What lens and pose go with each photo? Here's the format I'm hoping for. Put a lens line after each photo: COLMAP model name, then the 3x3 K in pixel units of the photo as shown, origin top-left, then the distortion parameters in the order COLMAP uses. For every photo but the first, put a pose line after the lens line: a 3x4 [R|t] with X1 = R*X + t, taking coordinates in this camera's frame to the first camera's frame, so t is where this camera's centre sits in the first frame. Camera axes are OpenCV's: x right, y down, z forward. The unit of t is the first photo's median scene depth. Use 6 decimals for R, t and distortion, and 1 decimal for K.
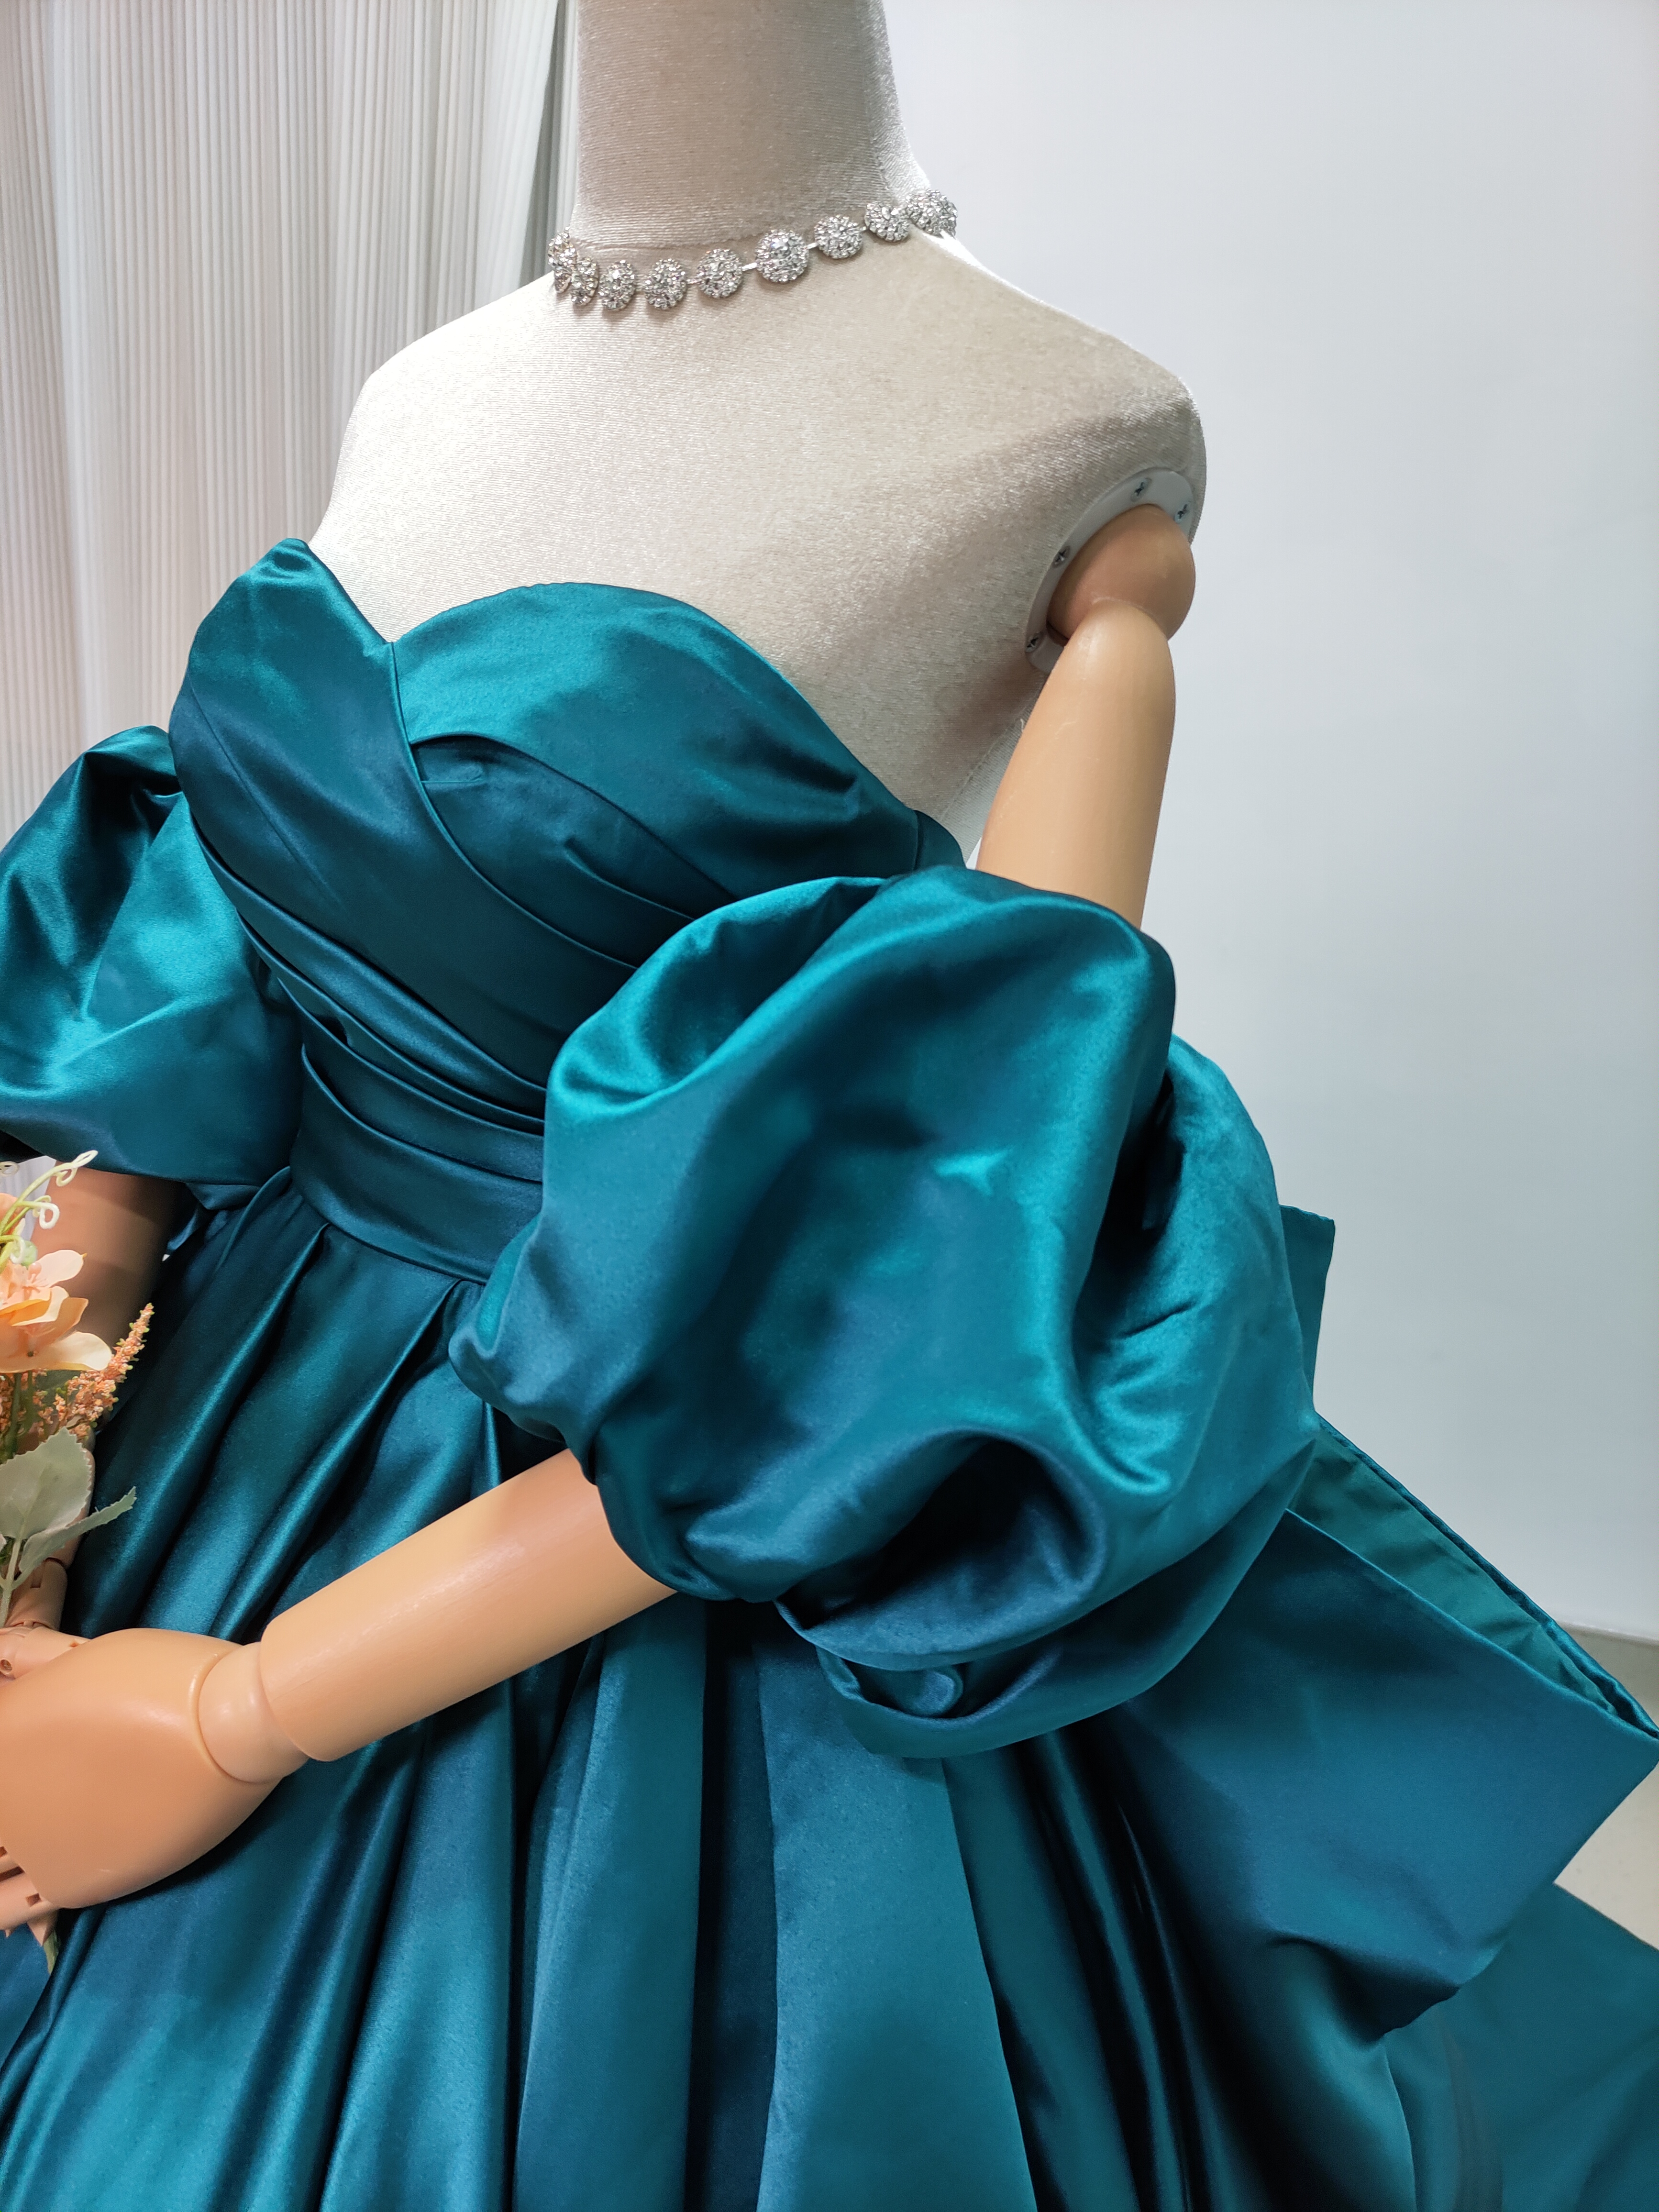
lens RADIAL K [[1765.0, 0, 824.6], [0, 1765.0, 1099.9], [0, 0, 1]] dist [0.051453, -0.010257]
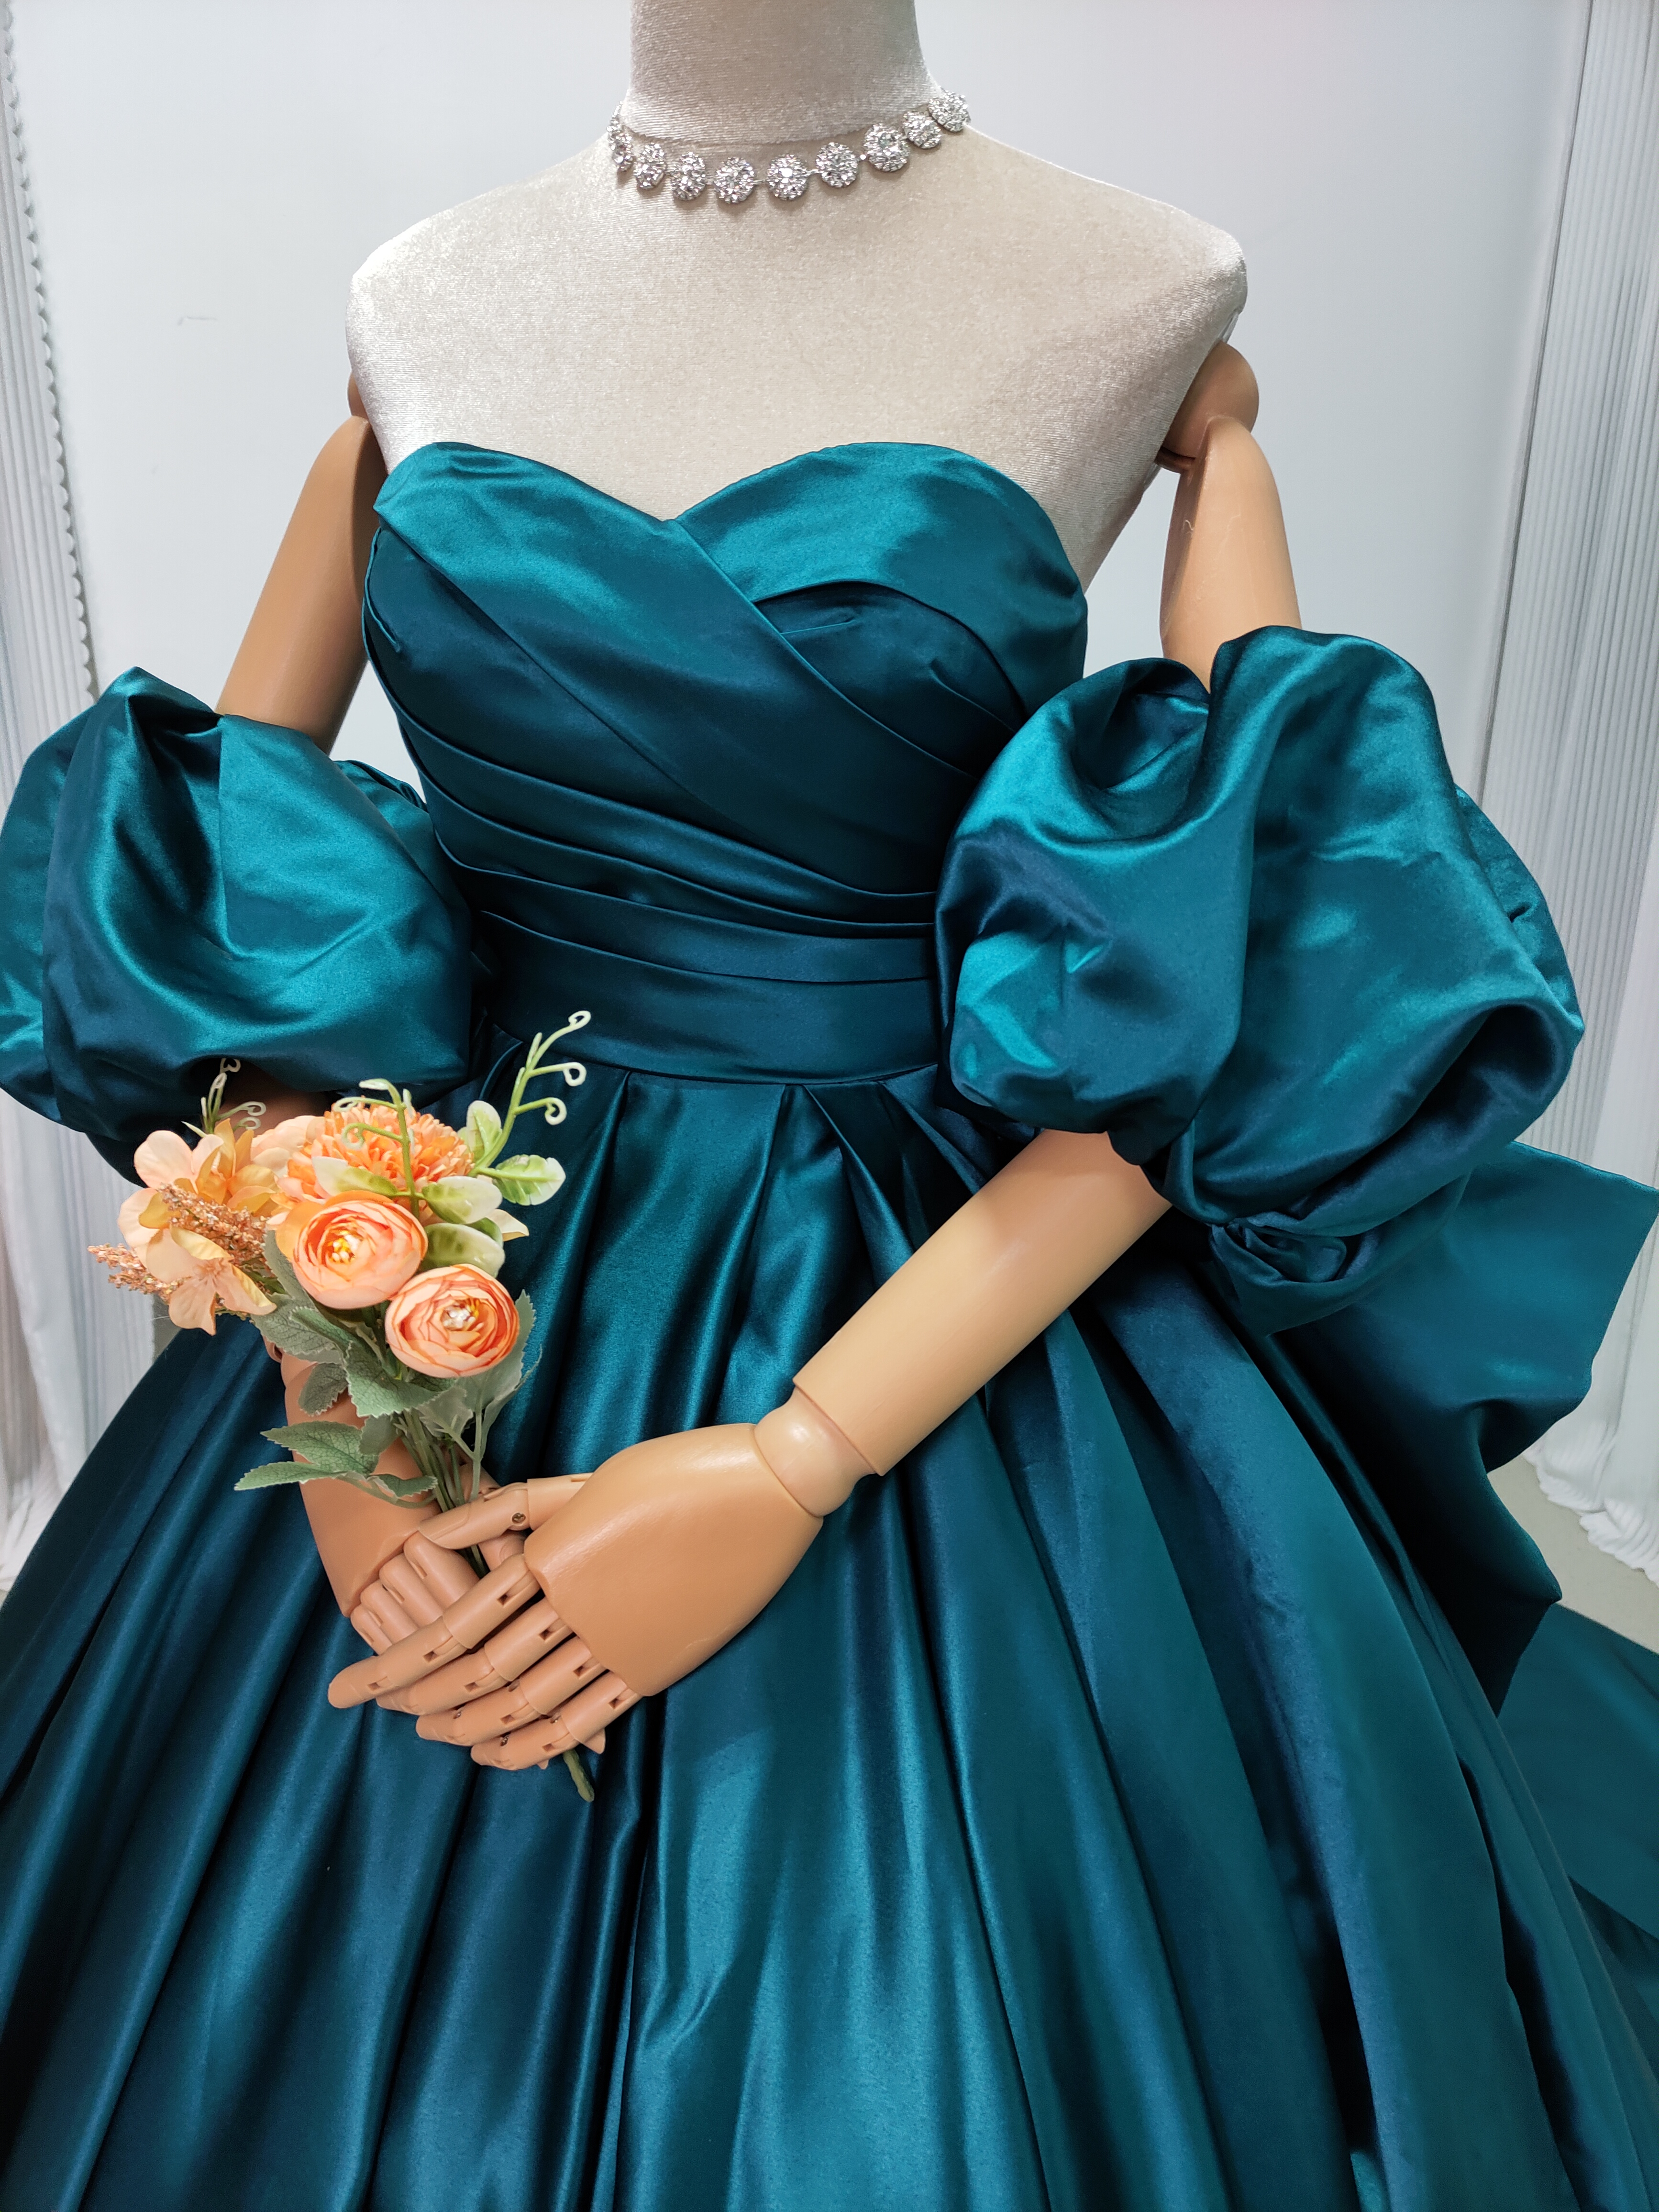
lens RADIAL K [[1765.0, 0, 824.6], [0, 1765.0, 1099.9], [0, 0, 1]] dist [0.051453, -0.010257]
pose [[0.893658, -0.235090, 0.382240, -0.712702], [0.214462, 0.971965, 0.096386, 0.008312], [-0.394183, -0.004160, 0.919022, -0.060218]]
